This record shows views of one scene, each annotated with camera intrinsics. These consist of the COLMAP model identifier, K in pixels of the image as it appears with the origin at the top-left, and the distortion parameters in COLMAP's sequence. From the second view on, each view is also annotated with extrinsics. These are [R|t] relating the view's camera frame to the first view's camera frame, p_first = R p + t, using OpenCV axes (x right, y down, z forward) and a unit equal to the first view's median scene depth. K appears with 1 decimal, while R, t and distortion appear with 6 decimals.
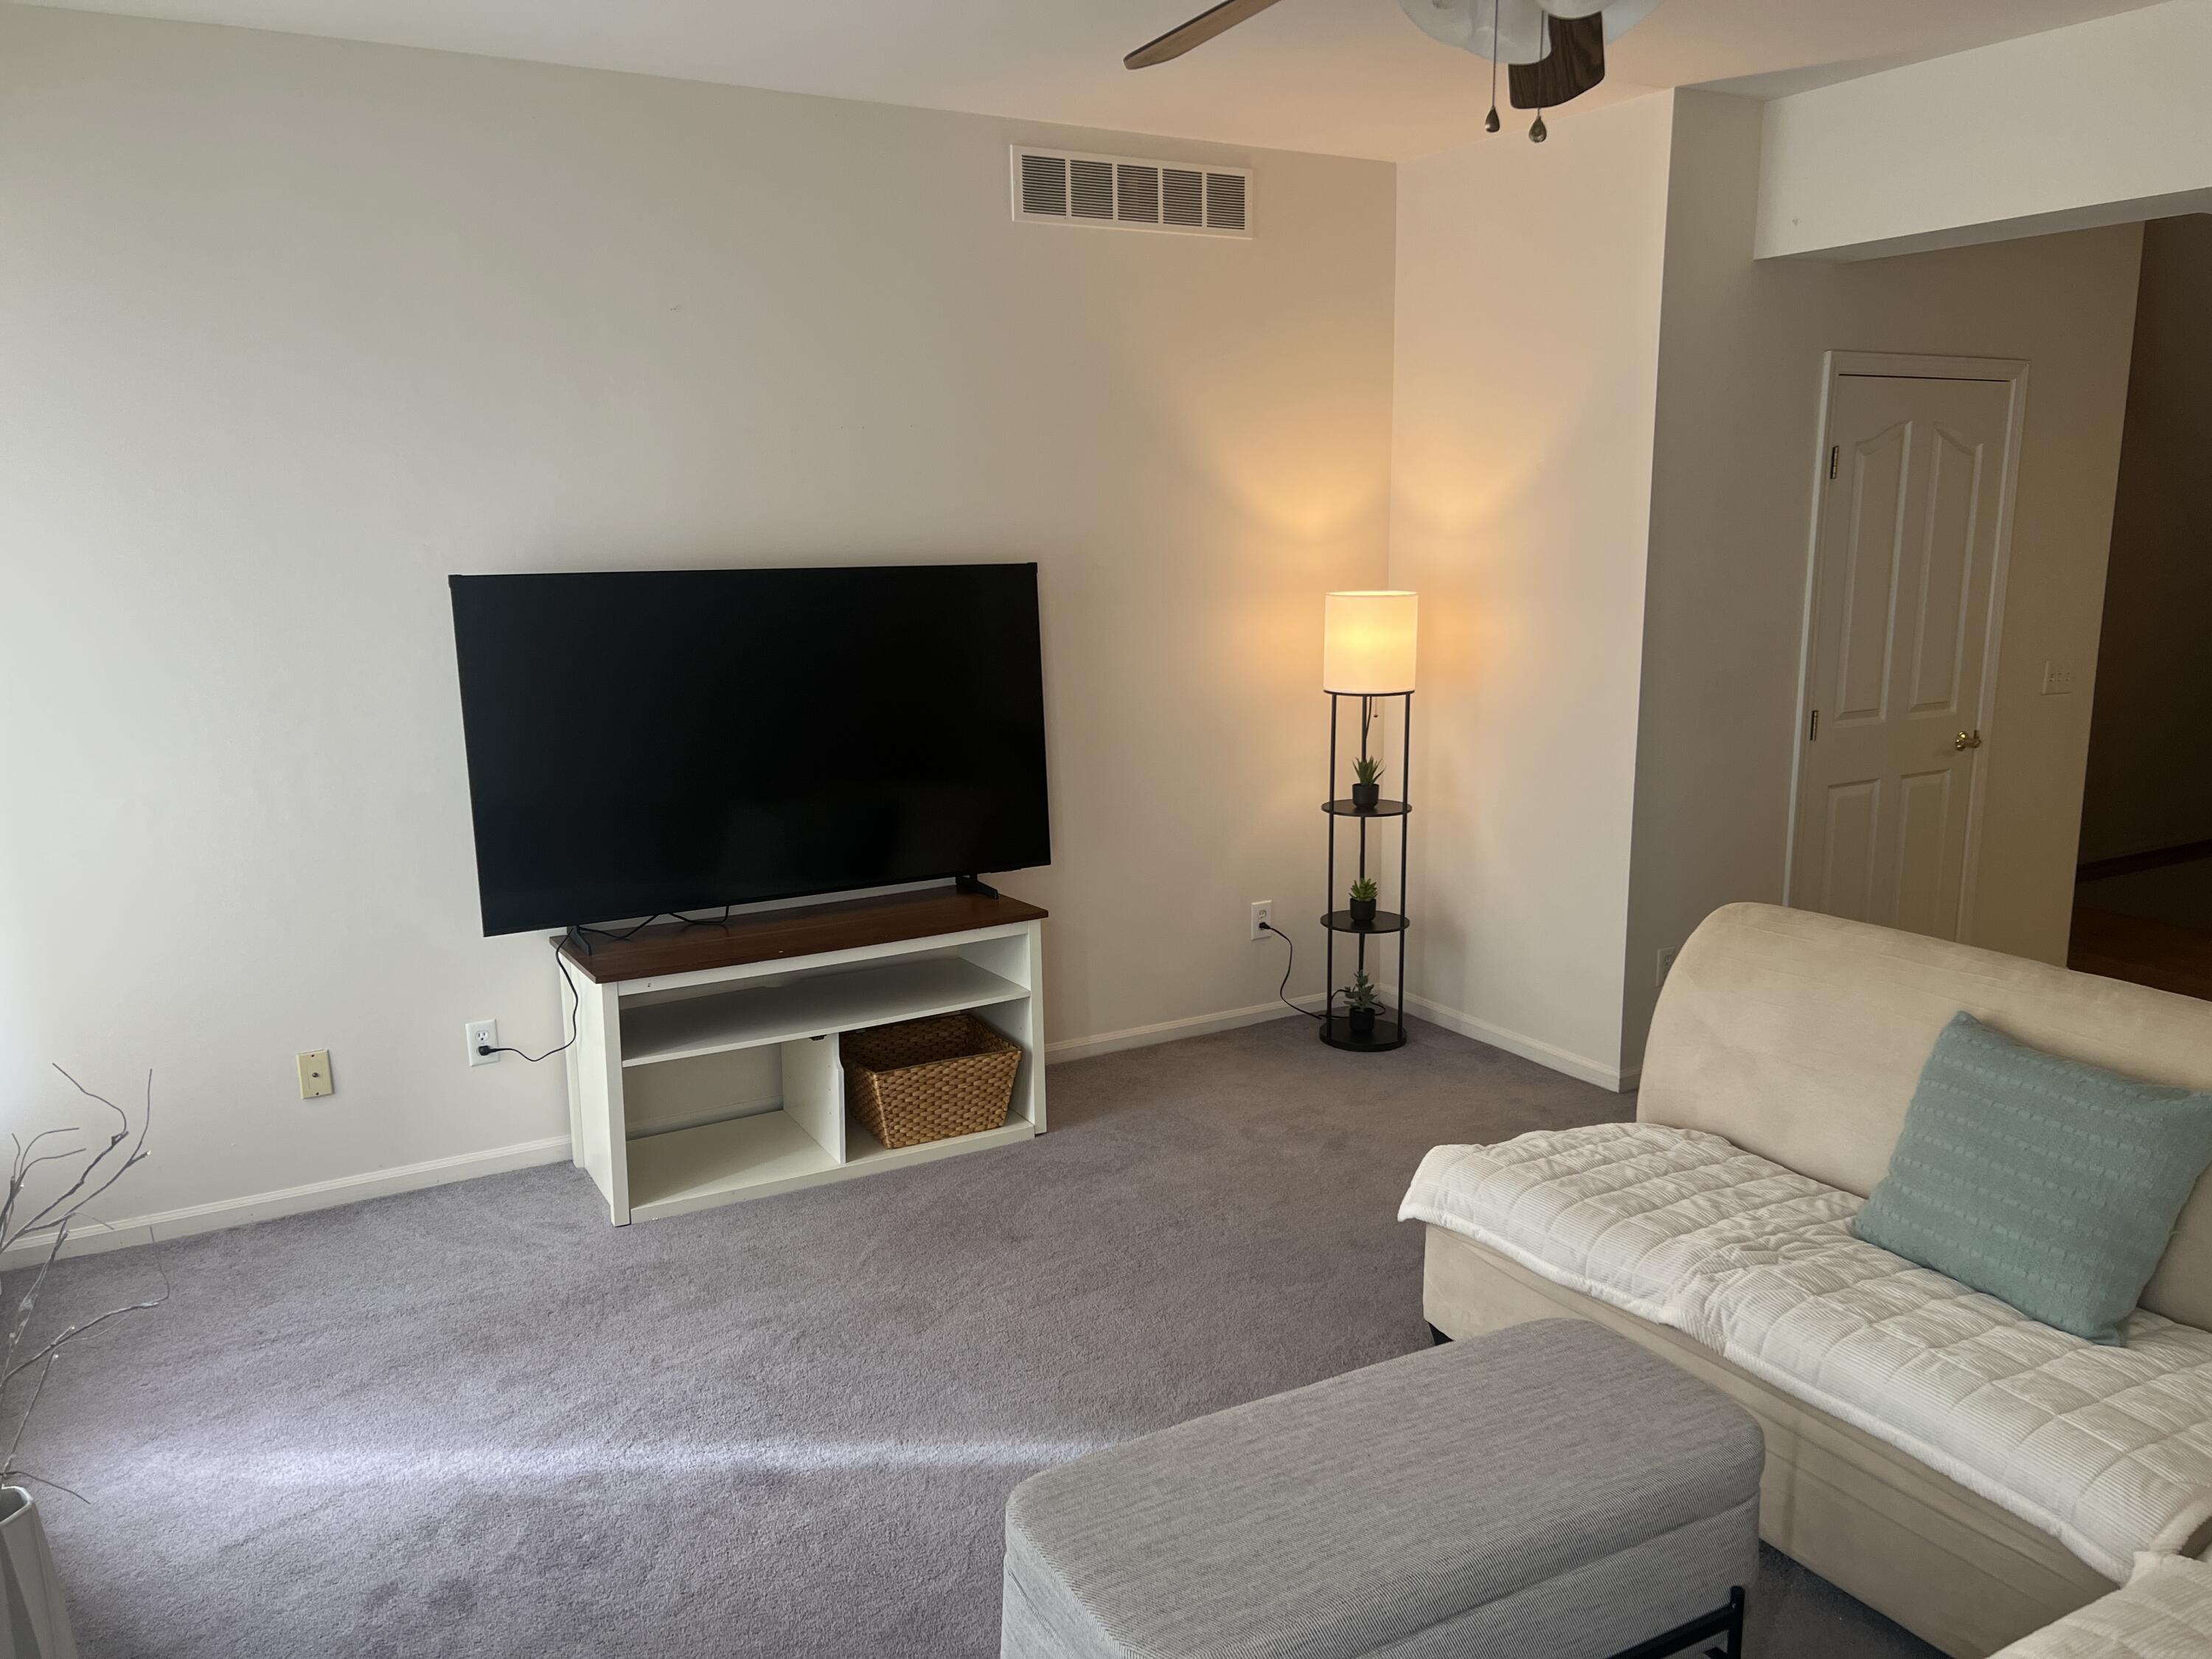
lens RADIAL K [[1648.6, 0, 1106.1], [0, 1648.6, 841.8], [0, 0, 1]] dist [0.032409, -0.040022]
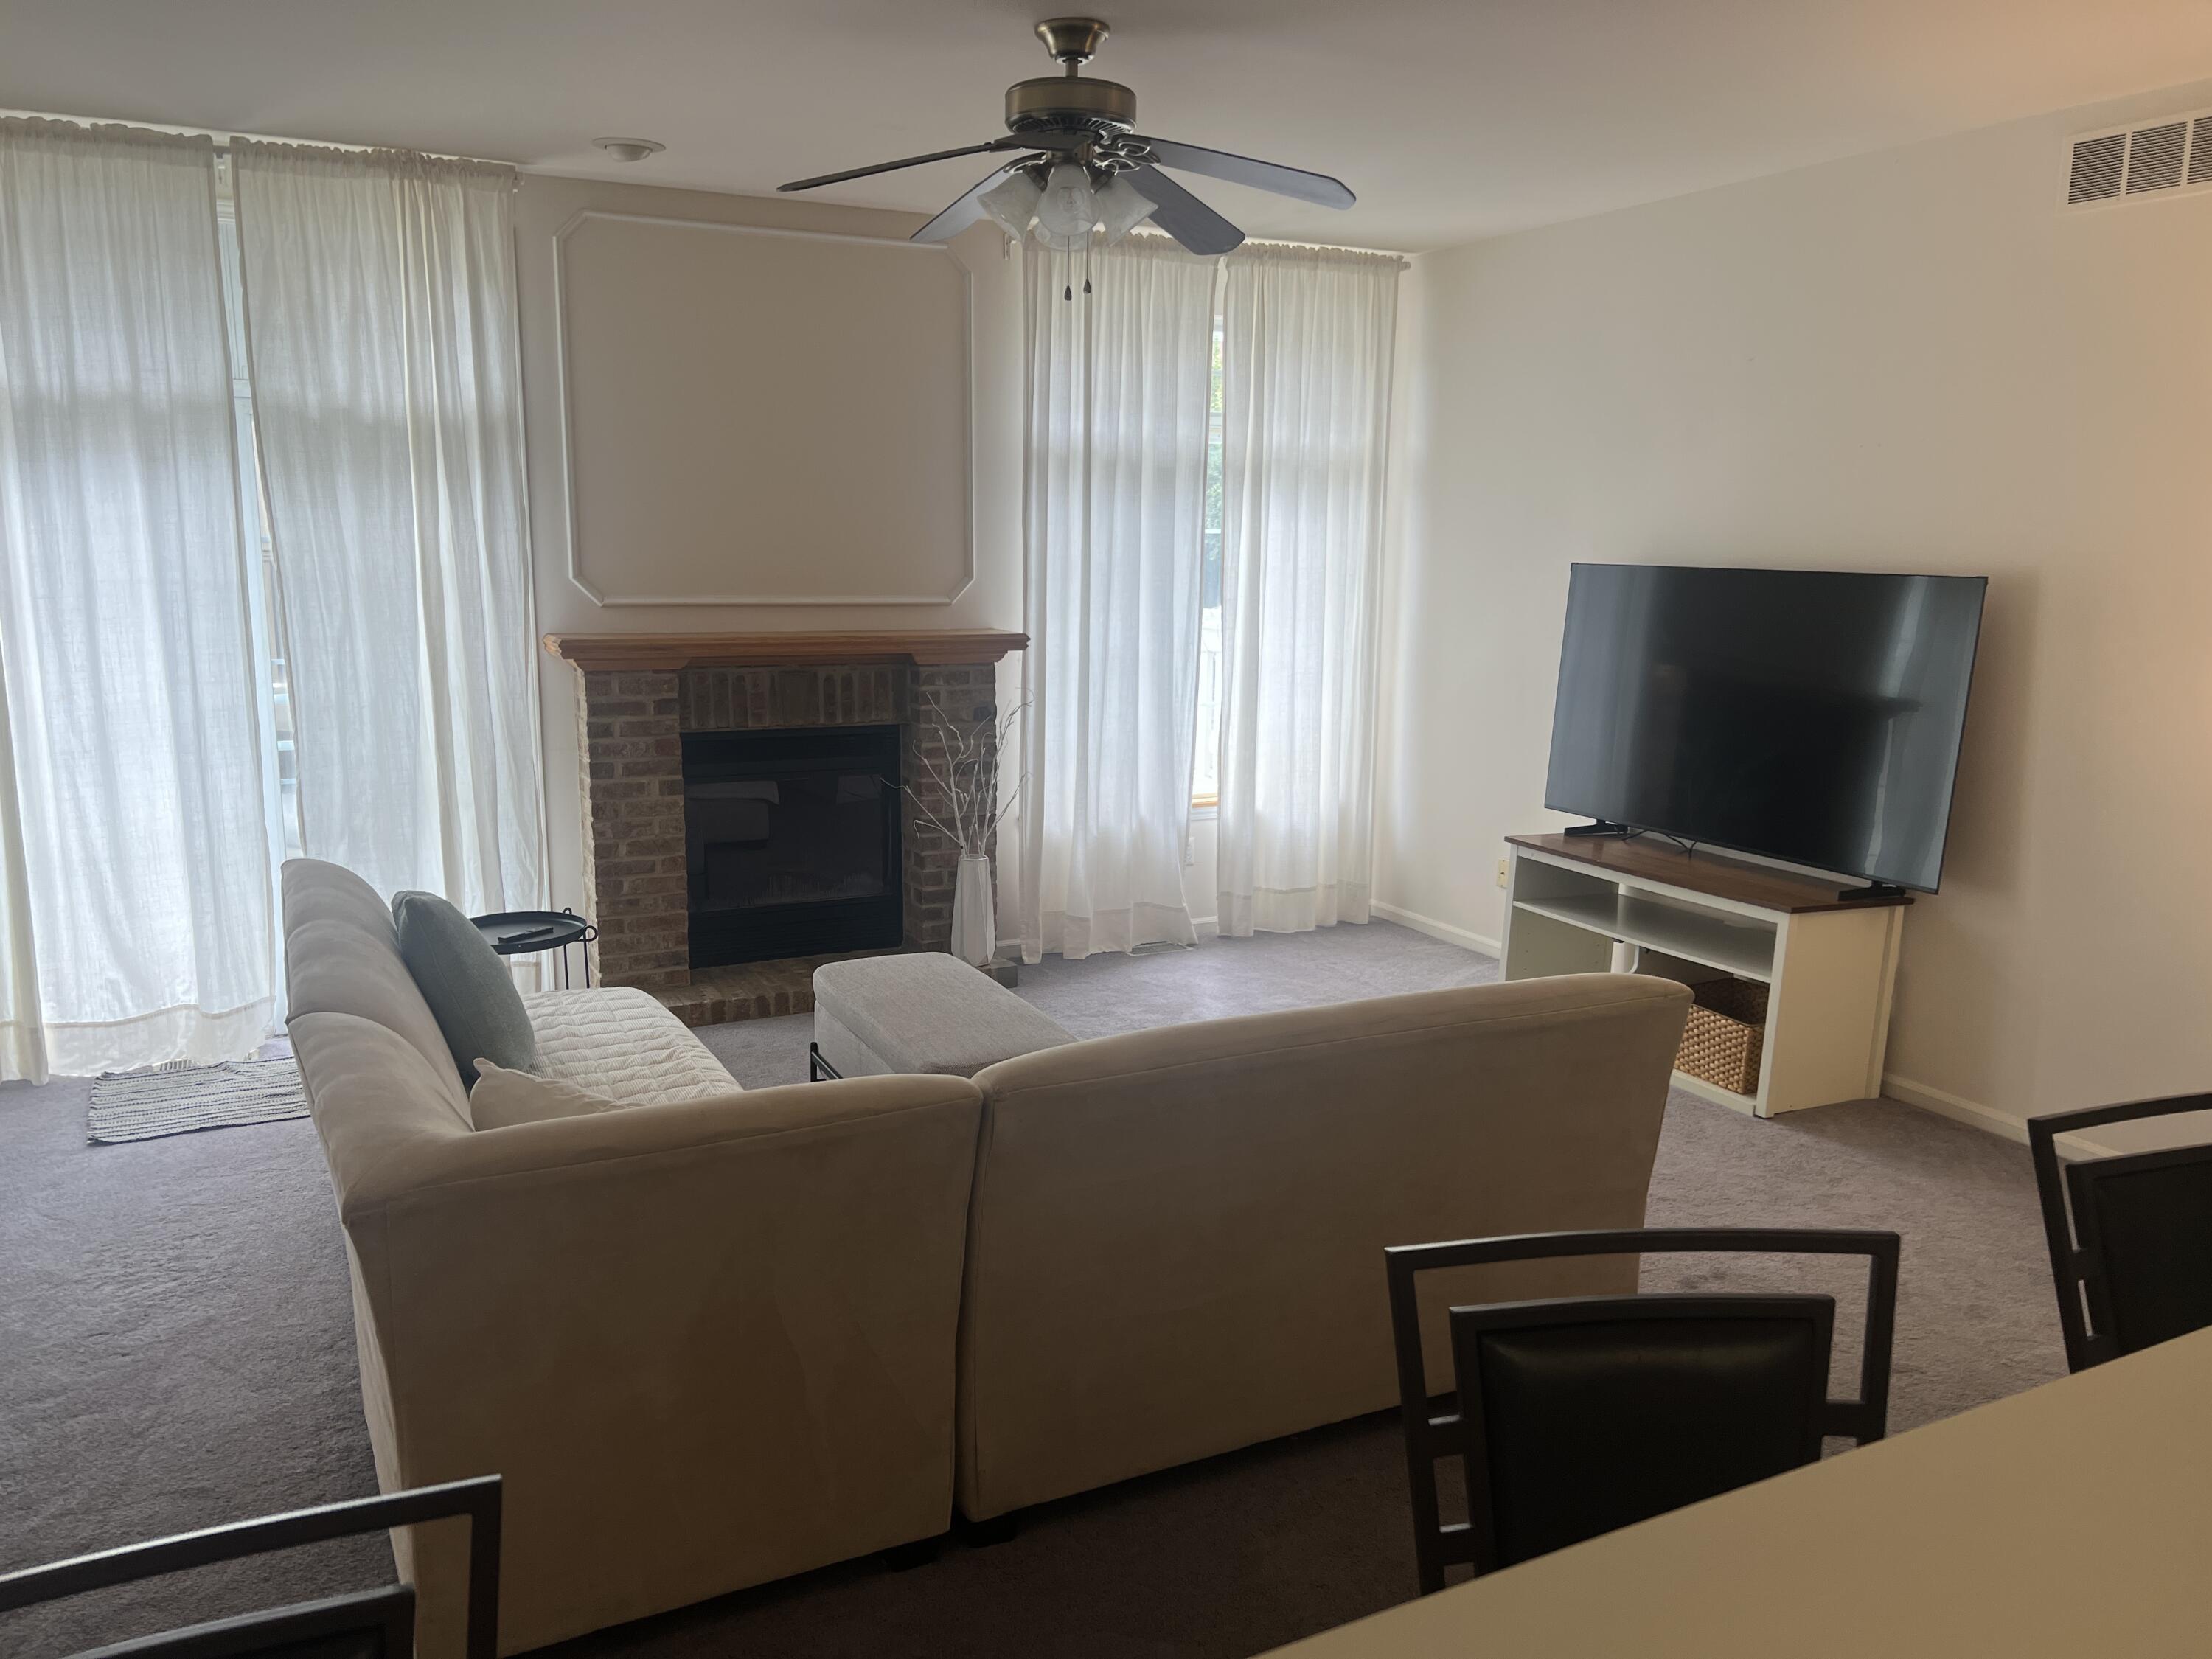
lens RADIAL K [[1648.6, 0, 1103.8], [0, 1648.6, 835.8], [0, 0, 1]] dist [0.032409, -0.040022]
pose [[-0.071550, 0.206916, -0.975739, 0.959867], [-0.195702, 0.956320, 0.217149, -0.139737], [0.978050, 0.206491, -0.027931, 0.572422]]
